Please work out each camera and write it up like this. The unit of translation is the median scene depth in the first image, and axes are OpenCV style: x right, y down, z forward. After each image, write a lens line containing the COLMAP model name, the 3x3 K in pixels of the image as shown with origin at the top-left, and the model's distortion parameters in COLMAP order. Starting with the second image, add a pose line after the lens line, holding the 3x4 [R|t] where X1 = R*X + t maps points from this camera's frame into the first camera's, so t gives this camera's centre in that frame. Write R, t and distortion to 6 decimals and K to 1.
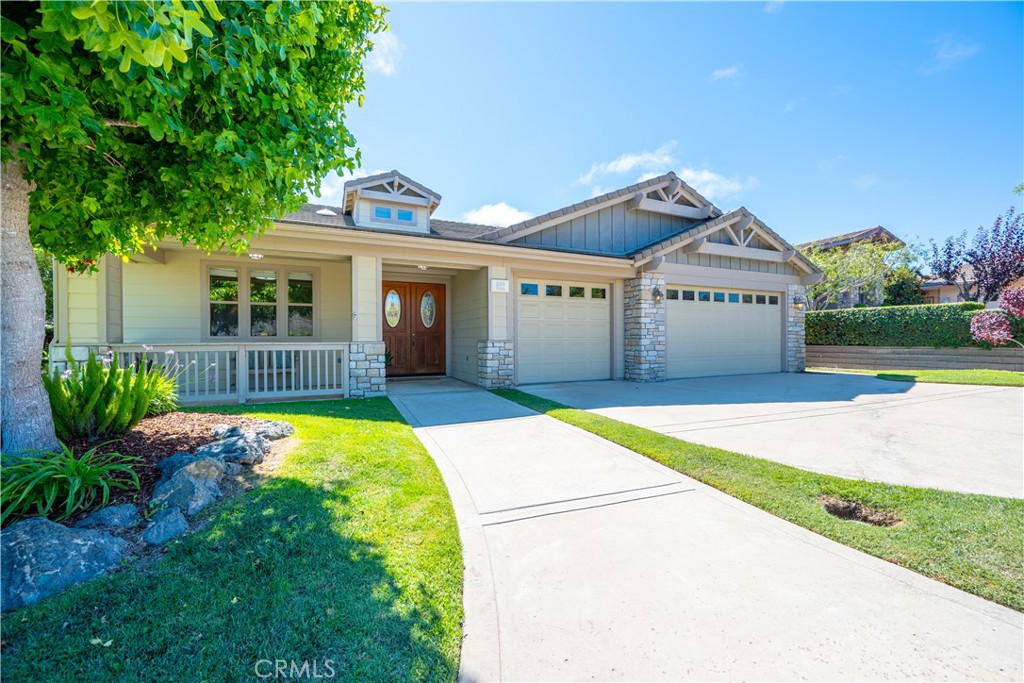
lens RADIAL K [[400.1, 0, 515.3], [0, 400.1, 341.1], [0, 0, 1]] dist [0.001586, -0.000987]
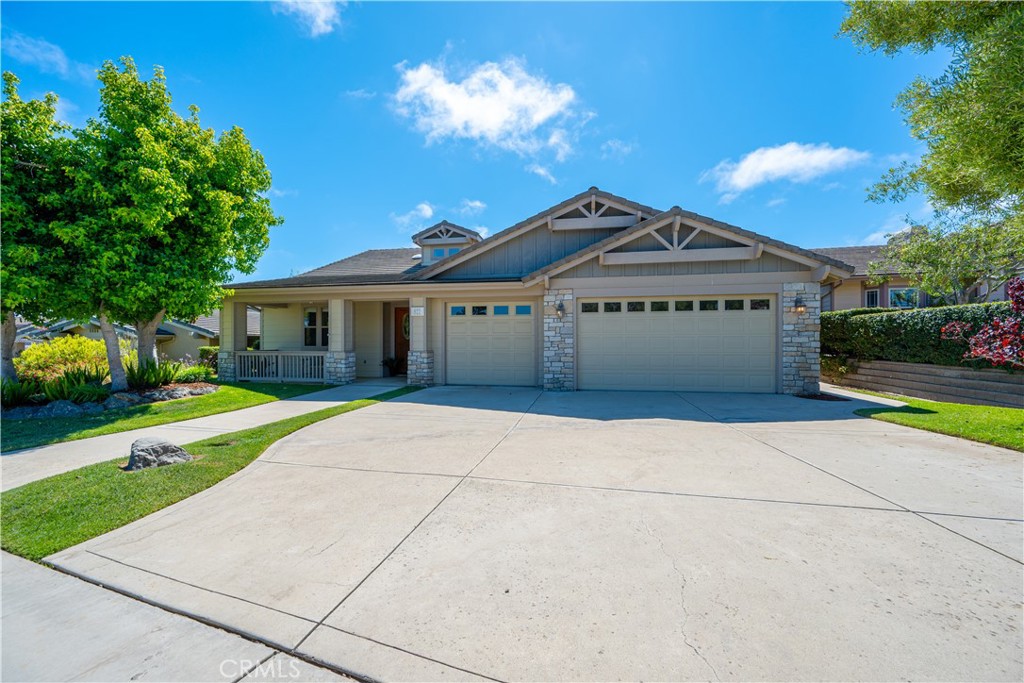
lens RADIAL K [[400.1, 0, 512.8], [0, 400.1, 343.2], [0, 0, 1]] dist [0.001586, -0.000987]
pose [[0.817873, 0.004800, -0.575379, 0.846123], [-0.003632, 0.999988, 0.003179, -0.028572], [0.575388, -0.000510, 0.817881, 0.049366]]
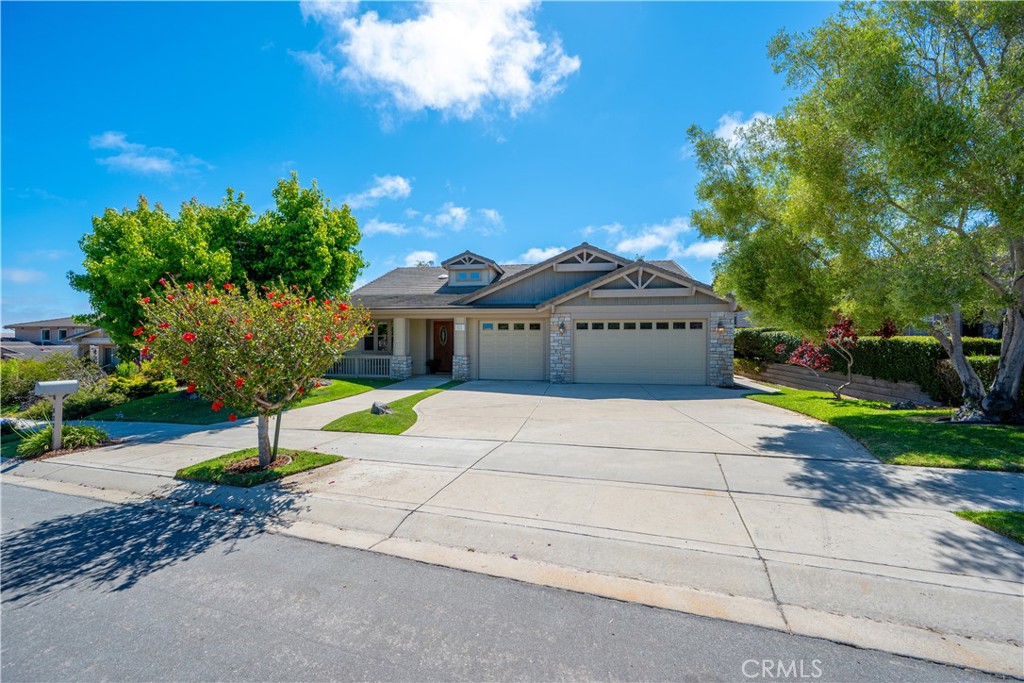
lens RADIAL K [[400.1, 0, 513.7], [0, 400.1, 341.5], [0, 0, 1]] dist [0.001586, -0.000987]
pose [[0.833033, 0.007926, -0.553167, 1.030947], [-0.007612, 0.999967, 0.002865, -0.063503], [0.553171, 0.001824, 0.833066, -0.385546]]
